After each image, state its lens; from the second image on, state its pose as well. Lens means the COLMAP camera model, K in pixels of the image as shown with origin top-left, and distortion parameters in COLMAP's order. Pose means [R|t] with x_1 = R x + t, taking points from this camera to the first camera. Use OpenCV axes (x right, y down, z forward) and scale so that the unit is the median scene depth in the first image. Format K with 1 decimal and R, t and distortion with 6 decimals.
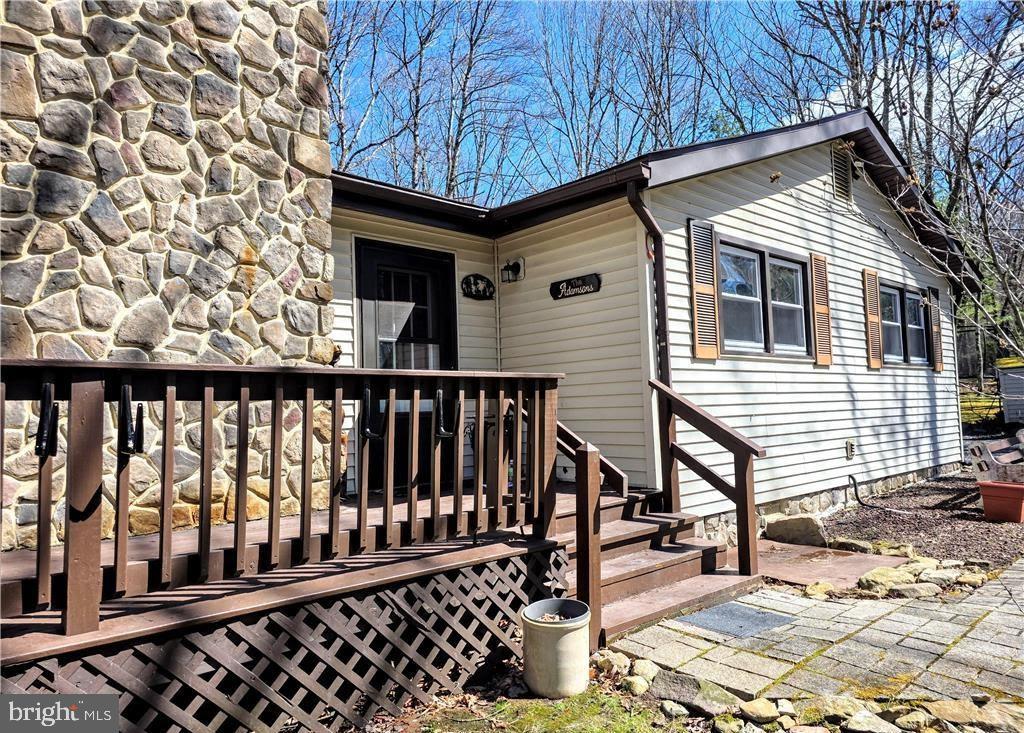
lens RADIAL K [[680.4, 0, 528.9], [0, 680.4, 369.9], [0, 0, 1]] dist [0.064874, -0.064300]
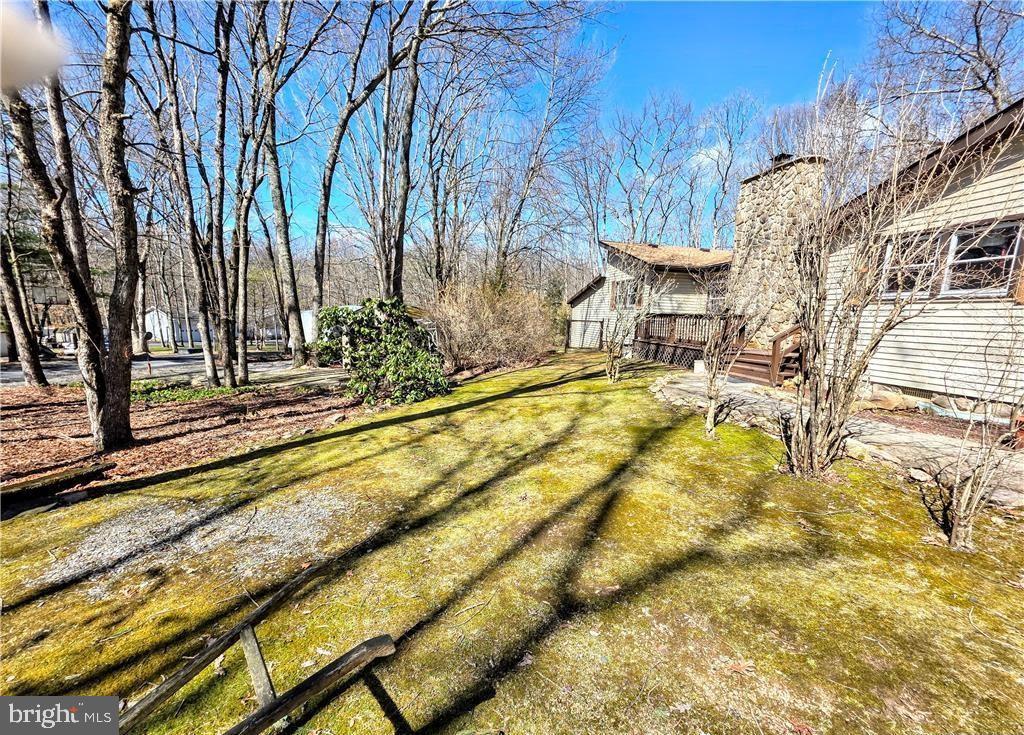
lens RADIAL K [[405.7, 0, 510.4], [0, 405.7, 384.7], [0, 0, 1]] dist [0.001105, 0.000020]
pose [[-0.521227, 0.148956, -0.840318, 2.674112], [0.022088, 0.986675, 0.161199, 0.000718], [0.853132, 0.065461, -0.517571, 1.070733]]
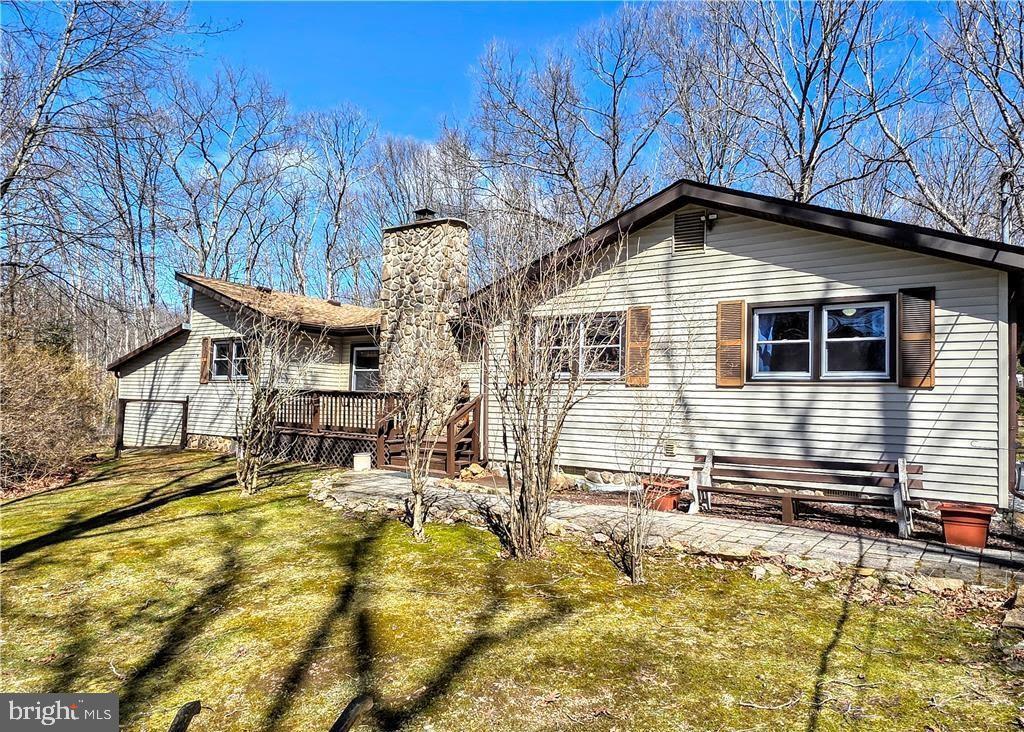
lens RADIAL K [[662.1, 0, 522.8], [0, 662.1, 382.8], [0, 0, 1]] dist [-0.002099, -0.002139]
pose [[0.206233, -0.007043, -0.978477, 3.032324], [0.014170, 0.999891, -0.004211, -0.015630], [0.978400, -0.012997, 0.206311, 0.873992]]
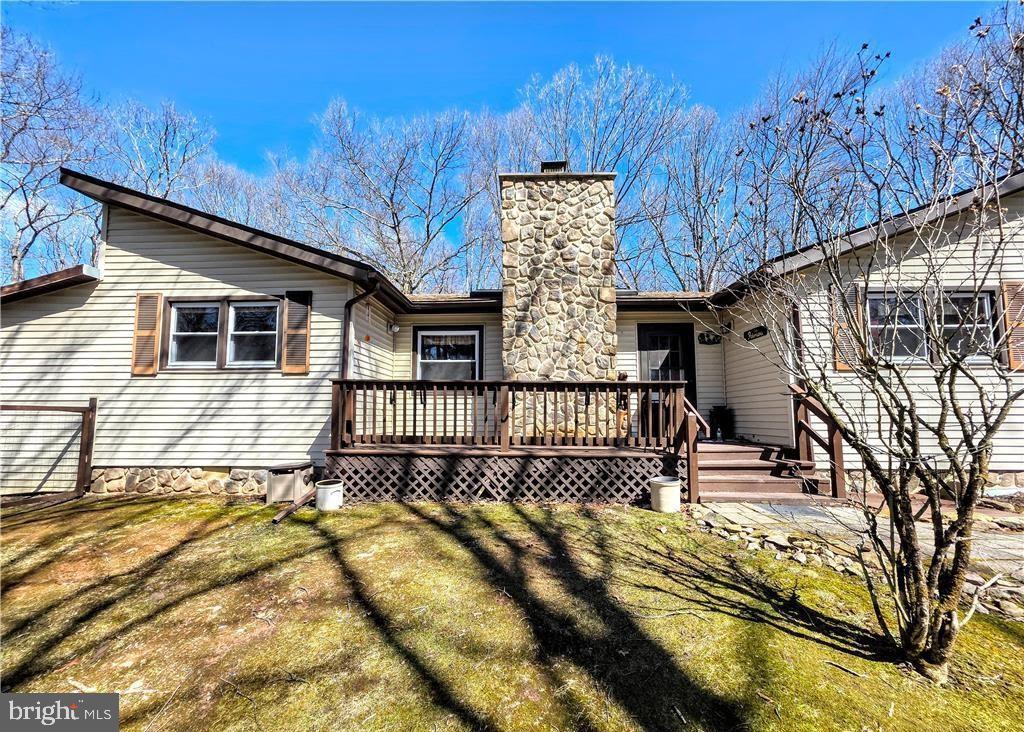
lens RADIAL K [[405.7, 0, 510.4], [0, 405.7, 383.2], [0, 0, 1]] dist [0.001105, 0.000020]
pose [[0.703709, -0.028491, -0.709916, 0.526400], [0.019818, 0.999594, -0.020472, 0.025640], [0.710211, 0.000337, 0.703988, -0.297058]]
